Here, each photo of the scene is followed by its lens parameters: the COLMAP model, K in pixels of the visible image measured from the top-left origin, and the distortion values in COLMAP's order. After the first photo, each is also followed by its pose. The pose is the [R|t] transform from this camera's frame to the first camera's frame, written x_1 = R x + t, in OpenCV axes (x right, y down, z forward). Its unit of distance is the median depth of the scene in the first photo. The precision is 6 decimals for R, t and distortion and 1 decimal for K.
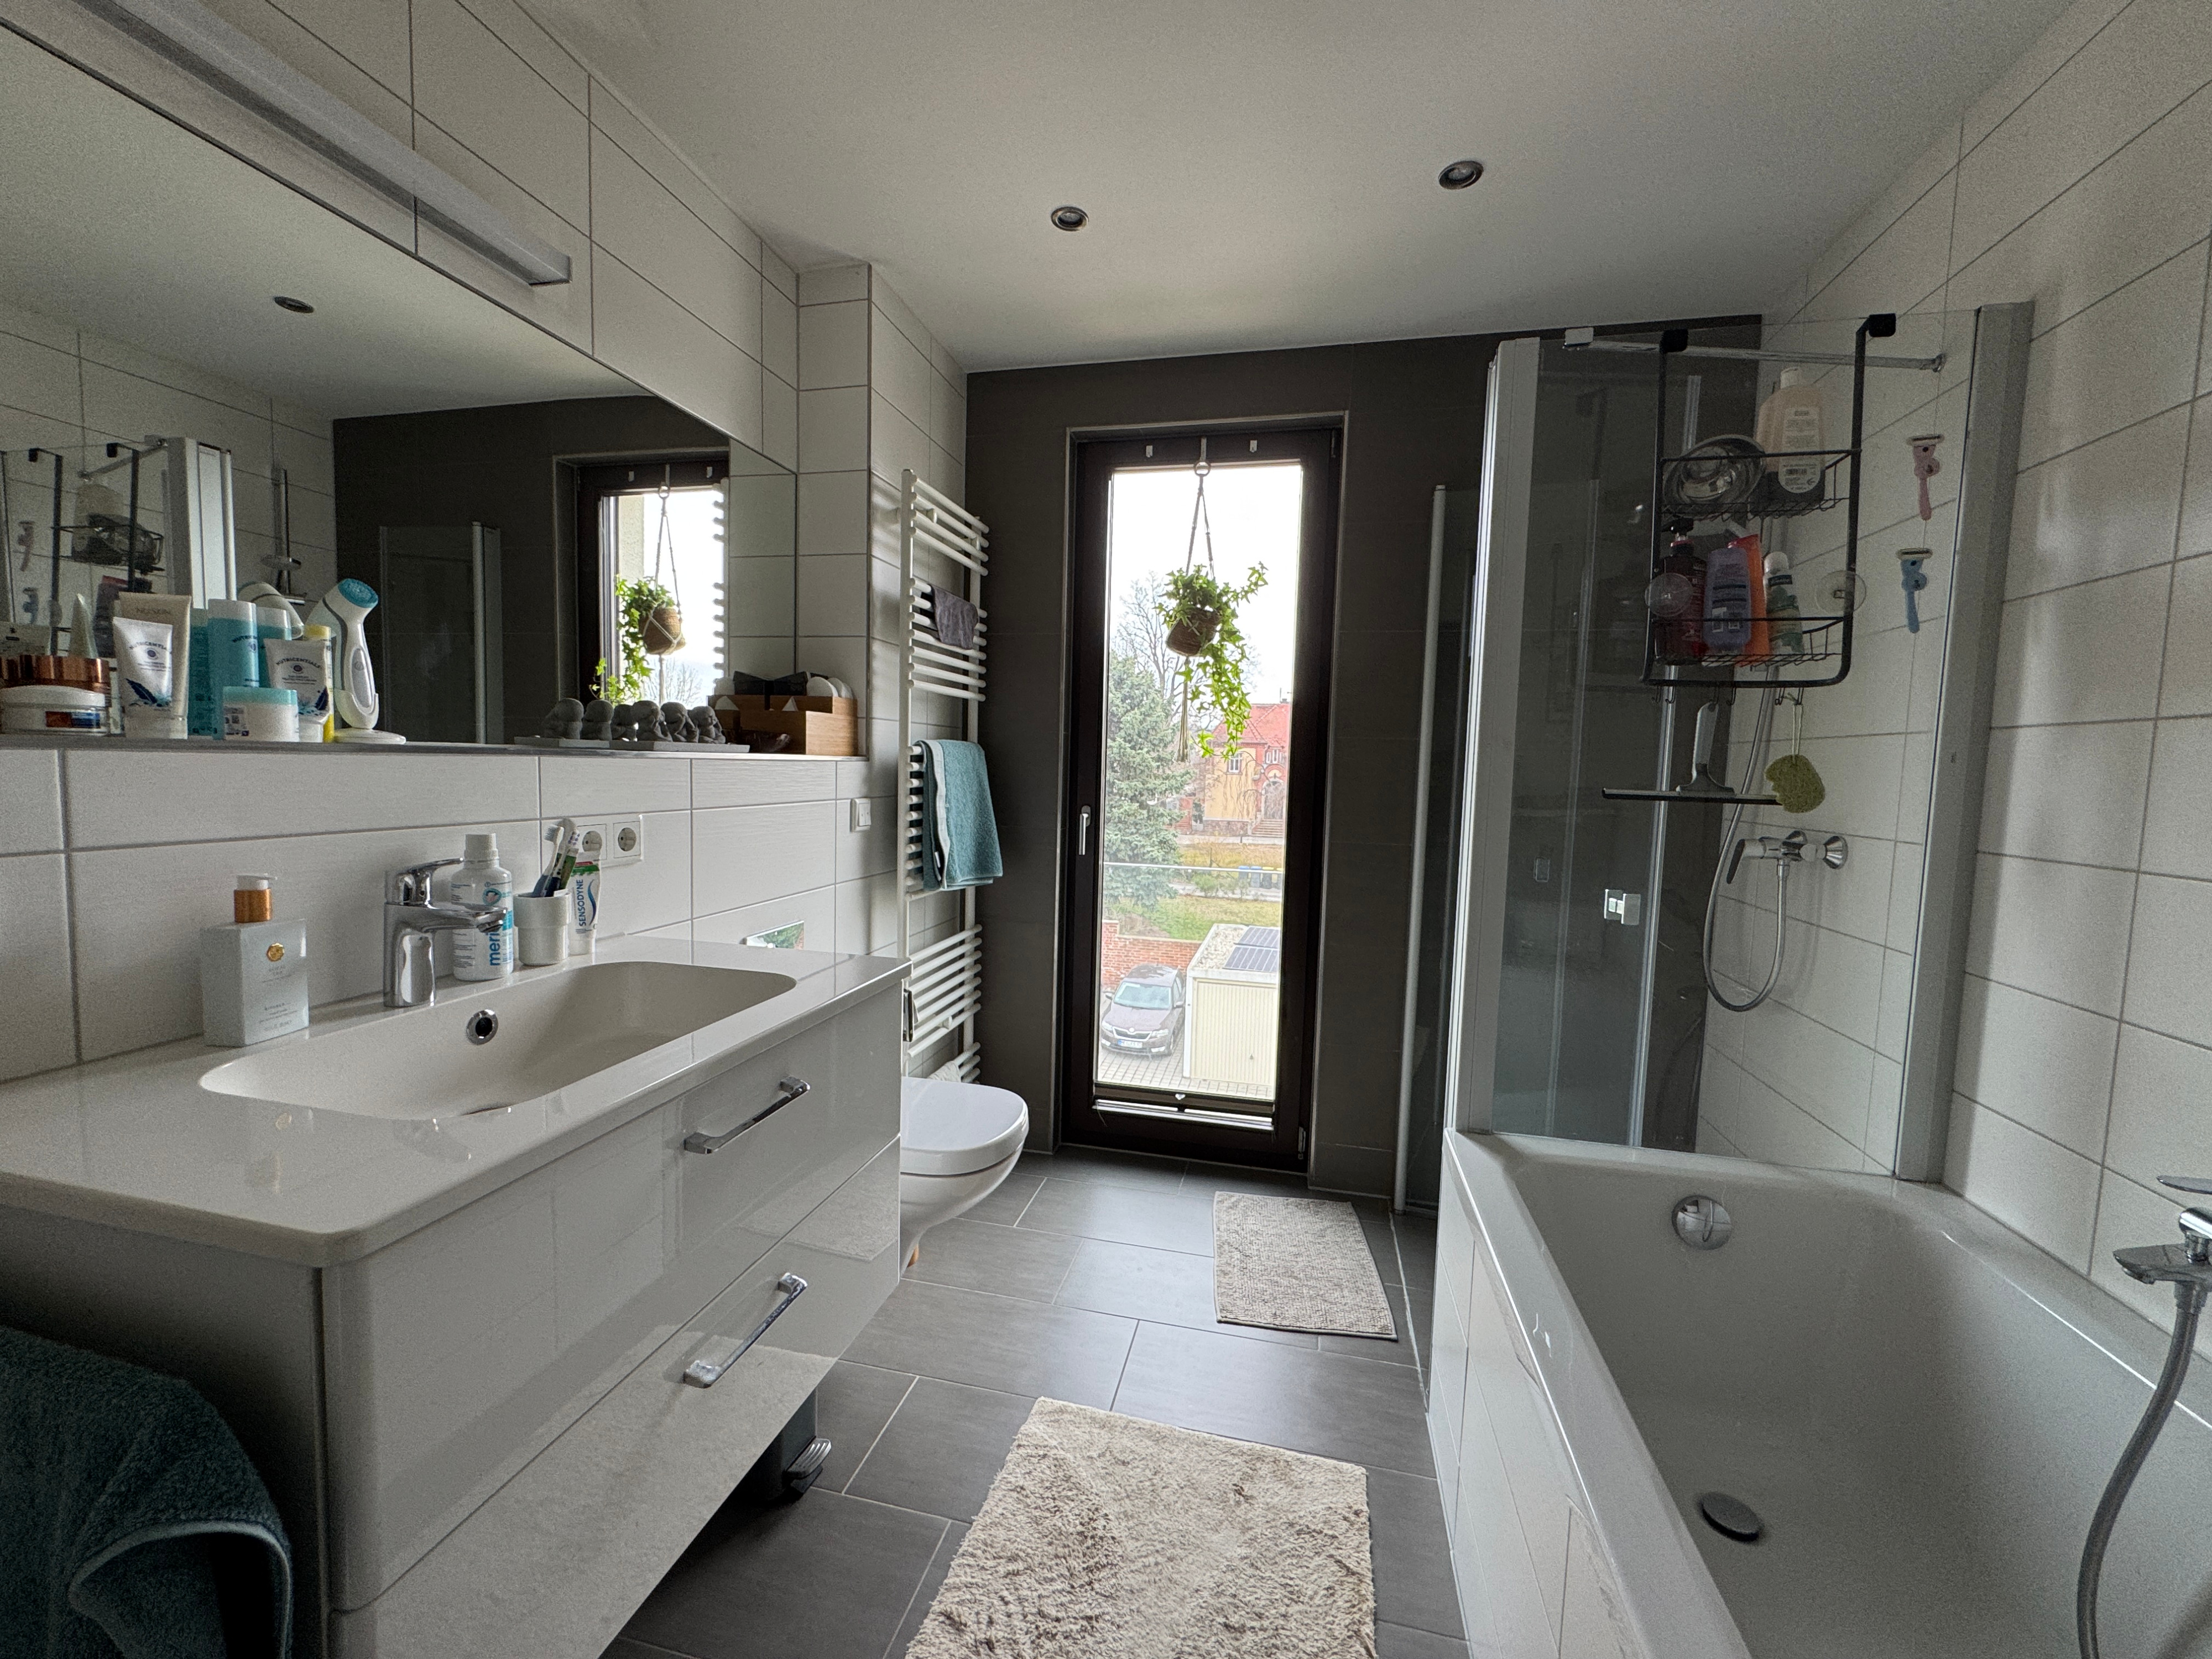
lens RADIAL K [[882.4, 0, 1100.3], [0, 882.4, 832.9], [0, 0, 1]] dist [-0.001750, -0.000002]
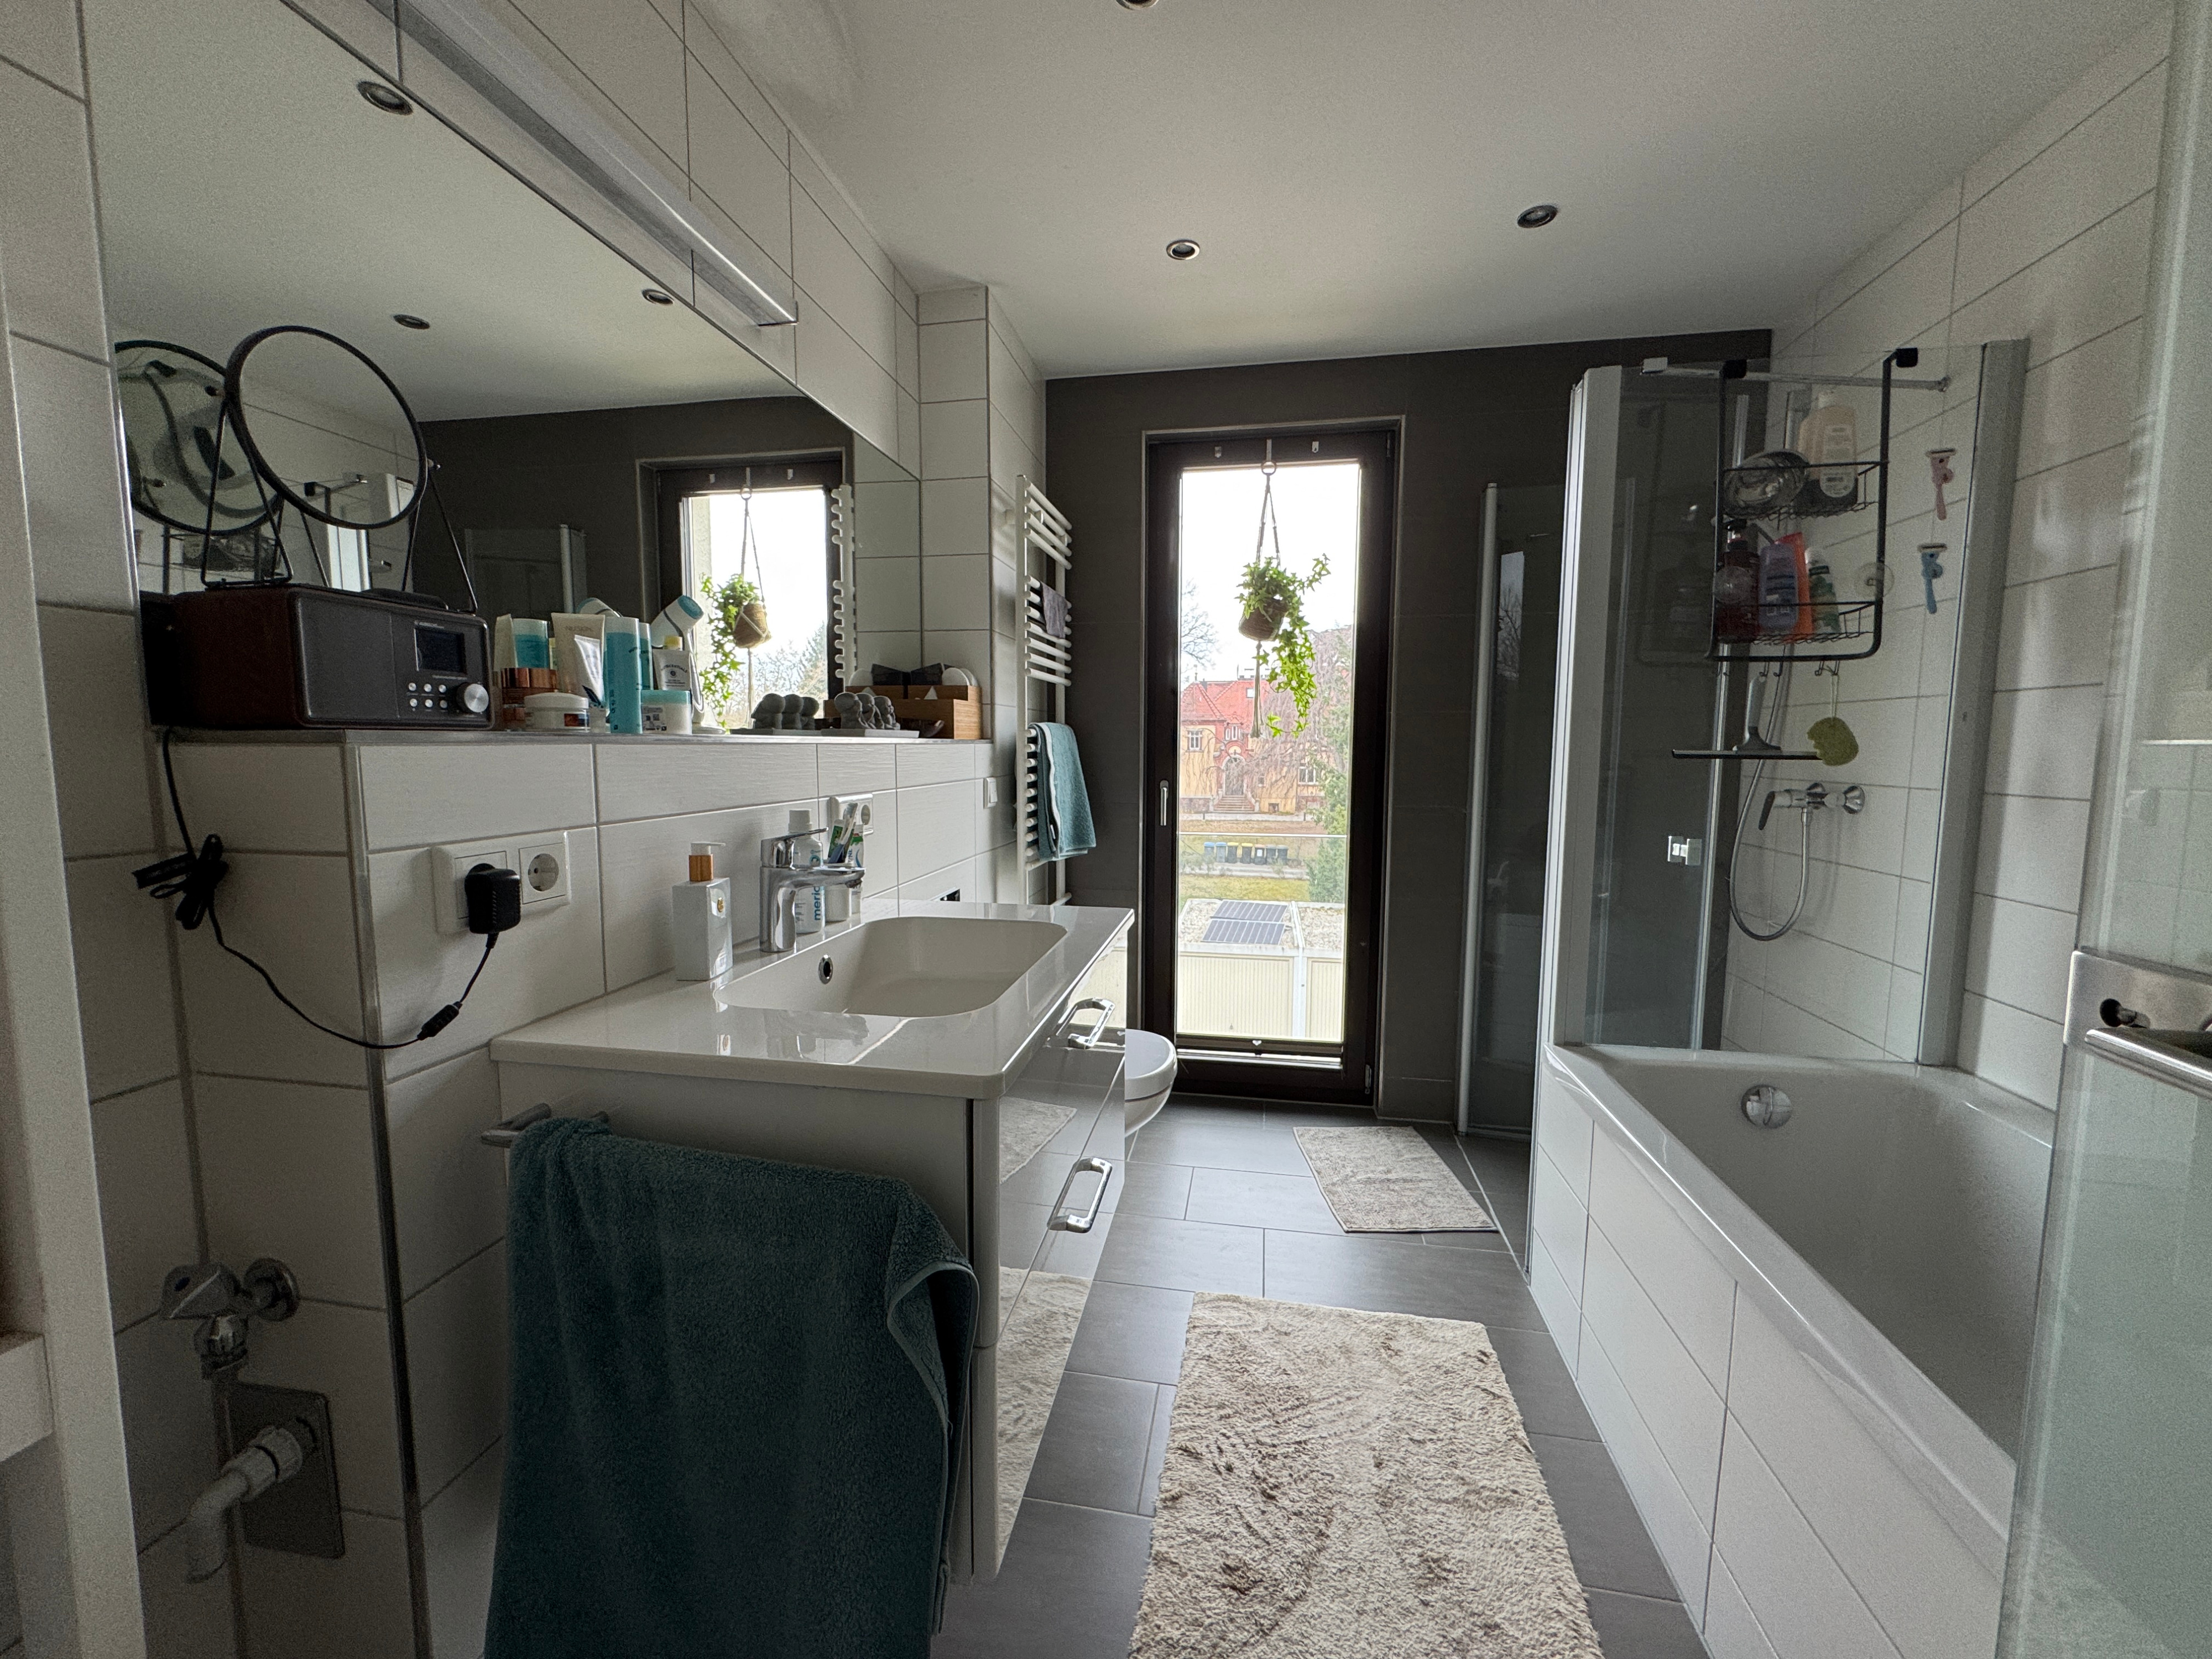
lens RADIAL K [[882.4, 0, 1098.6], [0, 882.4, 833.2], [0, 0, 1]] dist [-0.001750, -0.000002]
pose [[0.998590, -0.029534, 0.044108, -0.233073], [0.028543, 0.999329, 0.022945, 0.011223], [-0.044756, -0.021654, 0.998763, -0.134683]]
